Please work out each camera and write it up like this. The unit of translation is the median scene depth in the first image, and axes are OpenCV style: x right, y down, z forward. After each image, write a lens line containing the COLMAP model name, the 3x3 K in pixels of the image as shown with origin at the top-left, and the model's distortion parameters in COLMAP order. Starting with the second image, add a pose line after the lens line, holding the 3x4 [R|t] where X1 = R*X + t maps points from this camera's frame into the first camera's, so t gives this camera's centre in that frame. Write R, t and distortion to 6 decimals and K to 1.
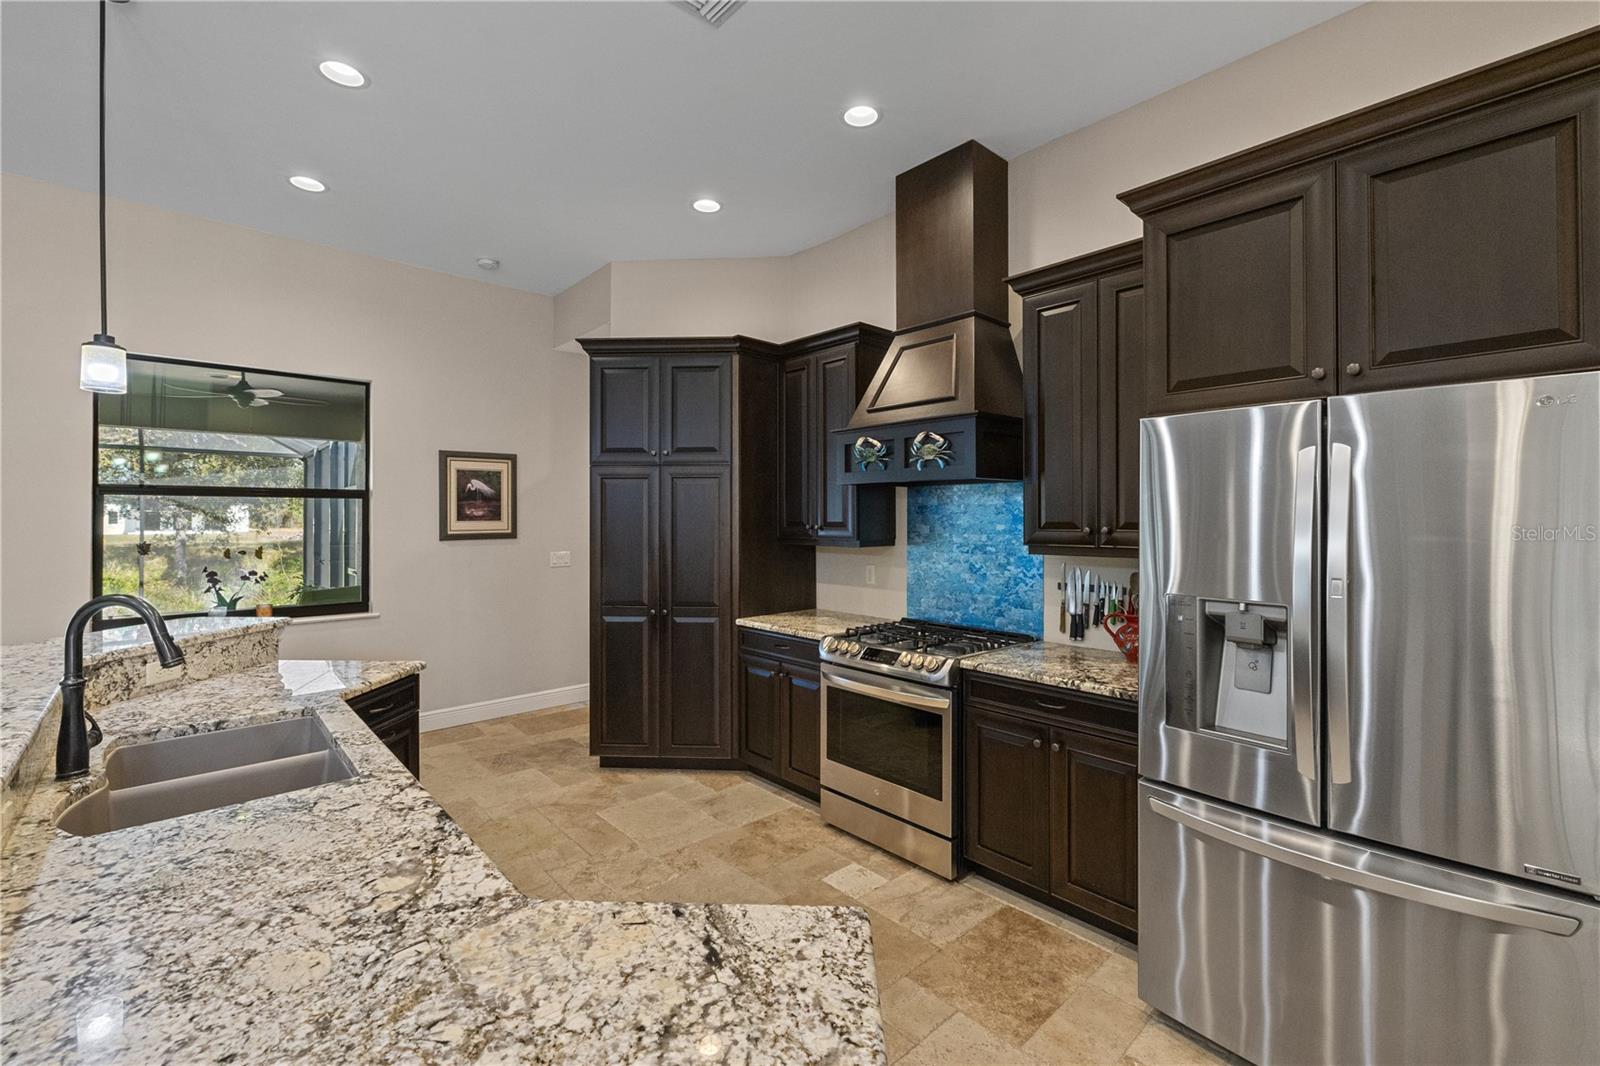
lens RADIAL K [[677.3, 0, 801.7], [0, 677.3, 514.5], [0, 0, 1]] dist [0.002235, -0.000347]
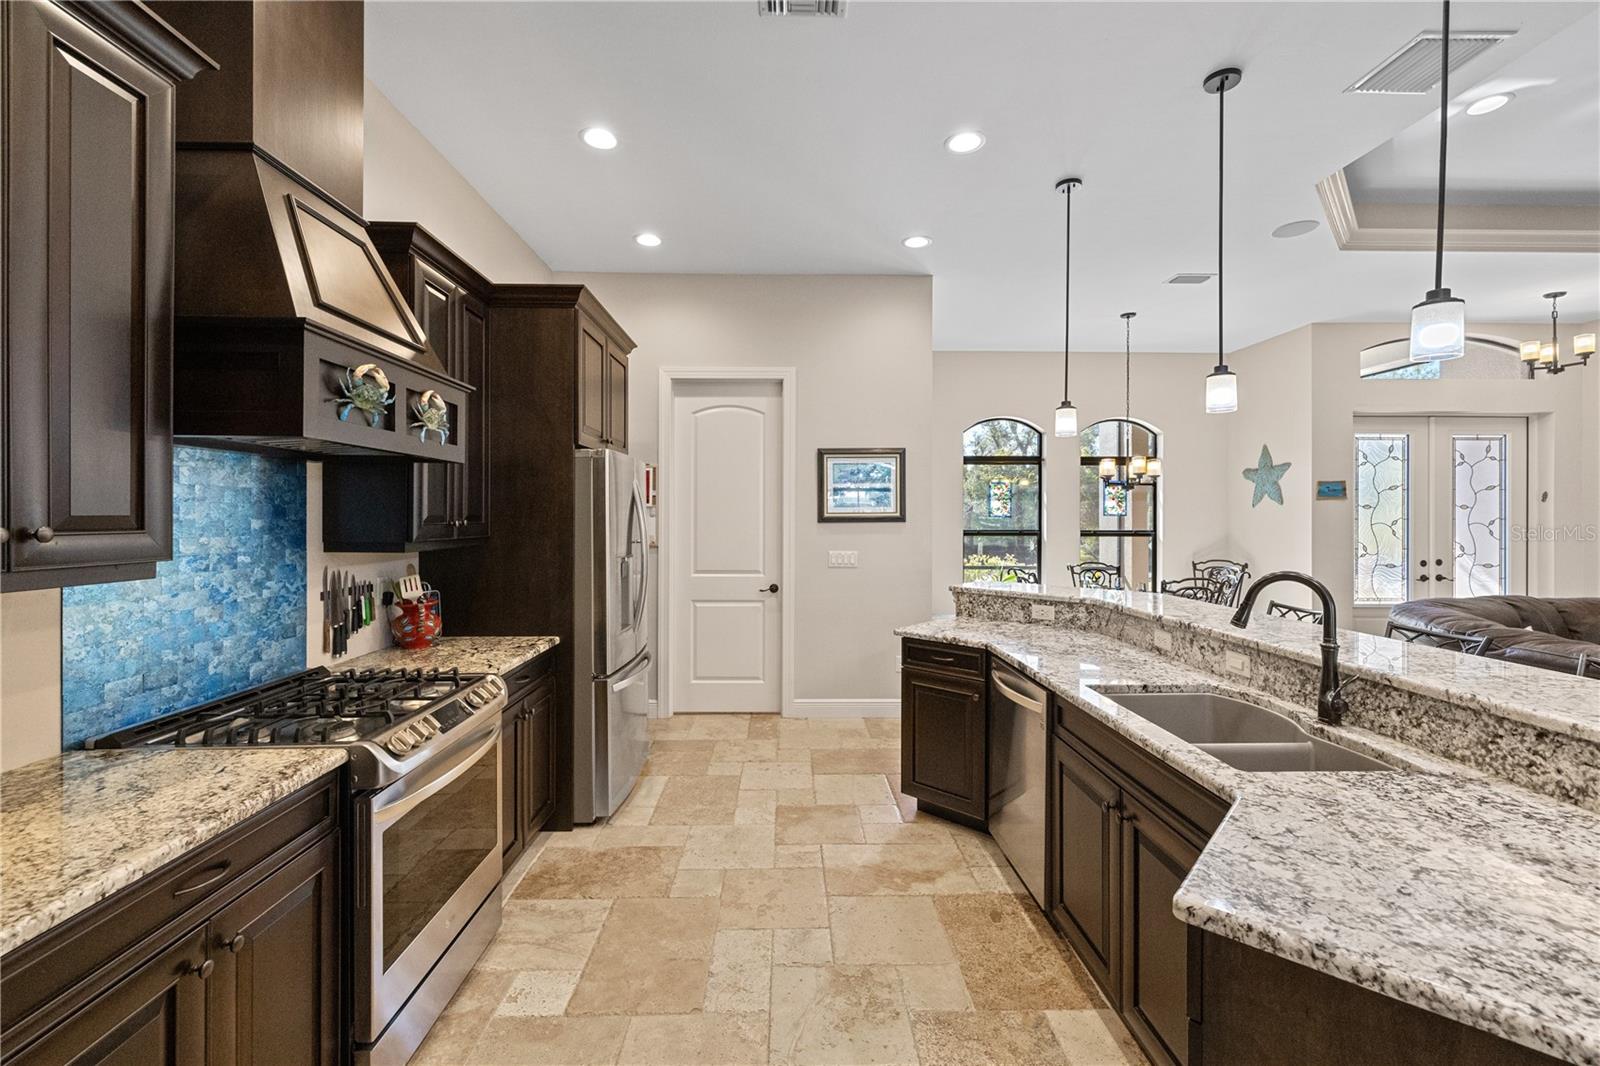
lens RADIAL K [[677.3, 0, 802.5], [0, 677.3, 517.4], [0, 0, 1]] dist [0.002235, -0.000347]
pose [[-0.755598, -0.001605, 0.655034, -0.484016], [-0.004405, 0.999987, -0.002632, 0.011280], [-0.655021, -0.004875, -0.755595, 1.058022]]
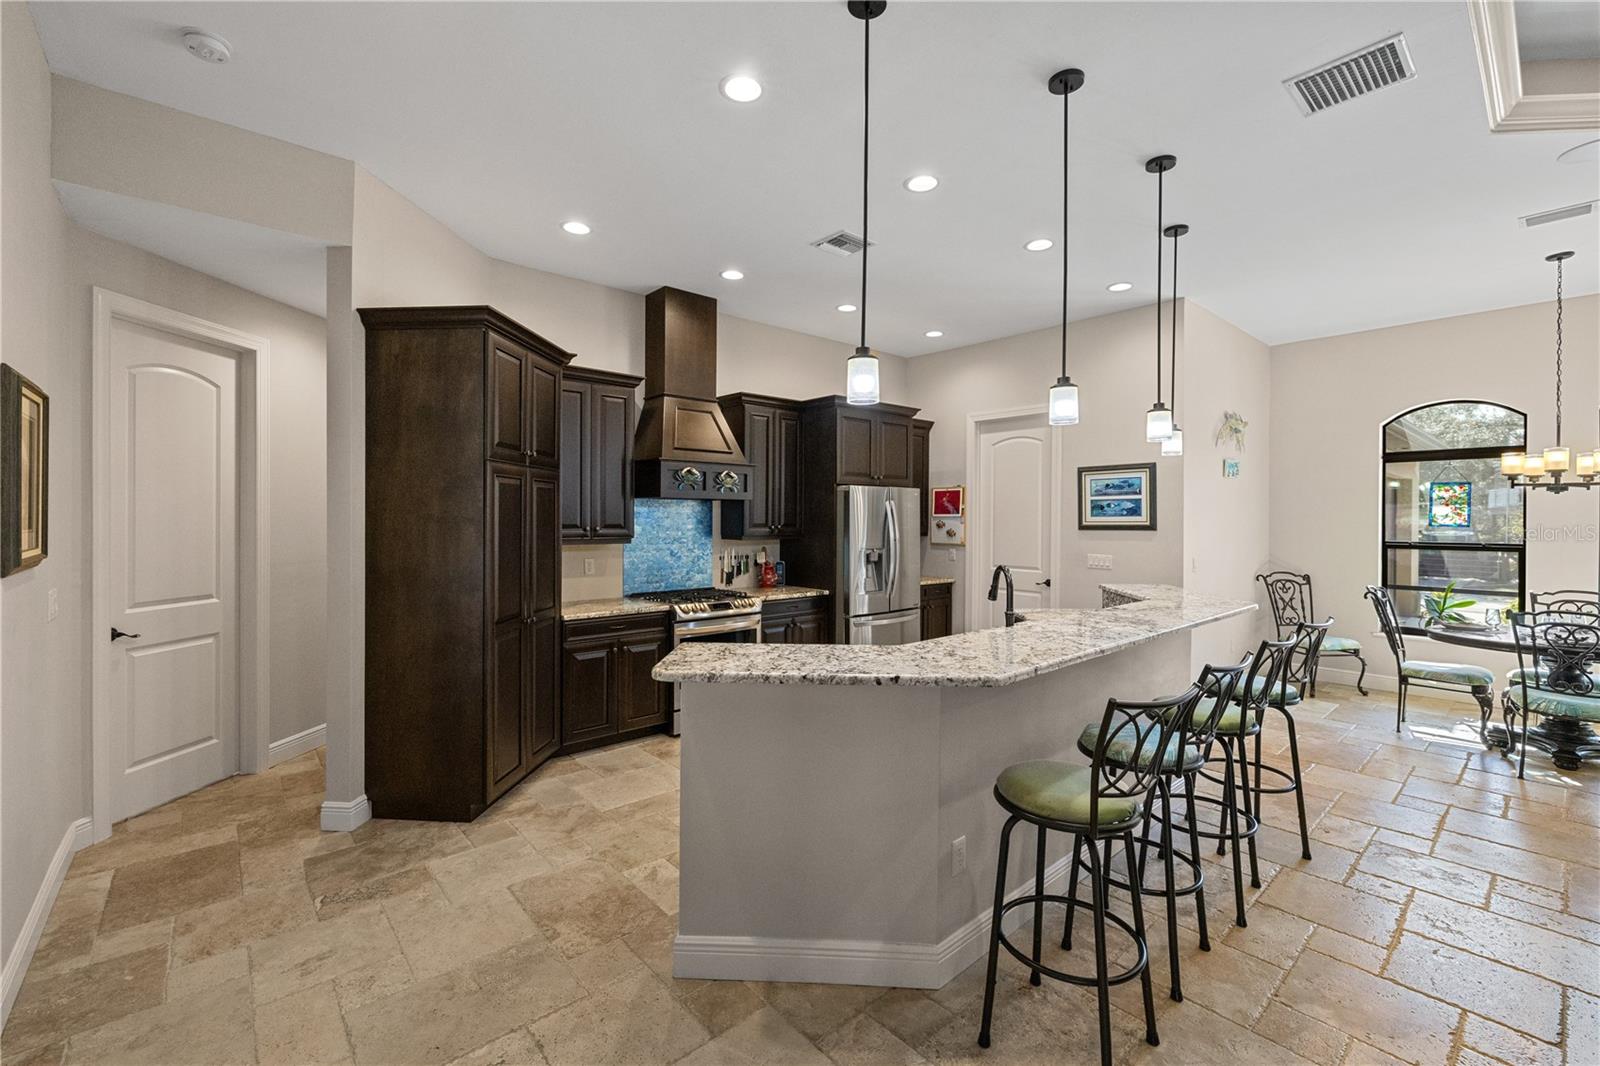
lens RADIAL K [[677.3, 0, 796.5], [0, 677.3, 522.4], [0, 0, 1]] dist [0.002235, -0.000347]
pose [[0.020938, -0.006480, 0.999760, -1.239348], [-0.008880, 0.999938, 0.006667, -0.004423], [-0.999741, -0.009017, 0.020880, 0.650403]]
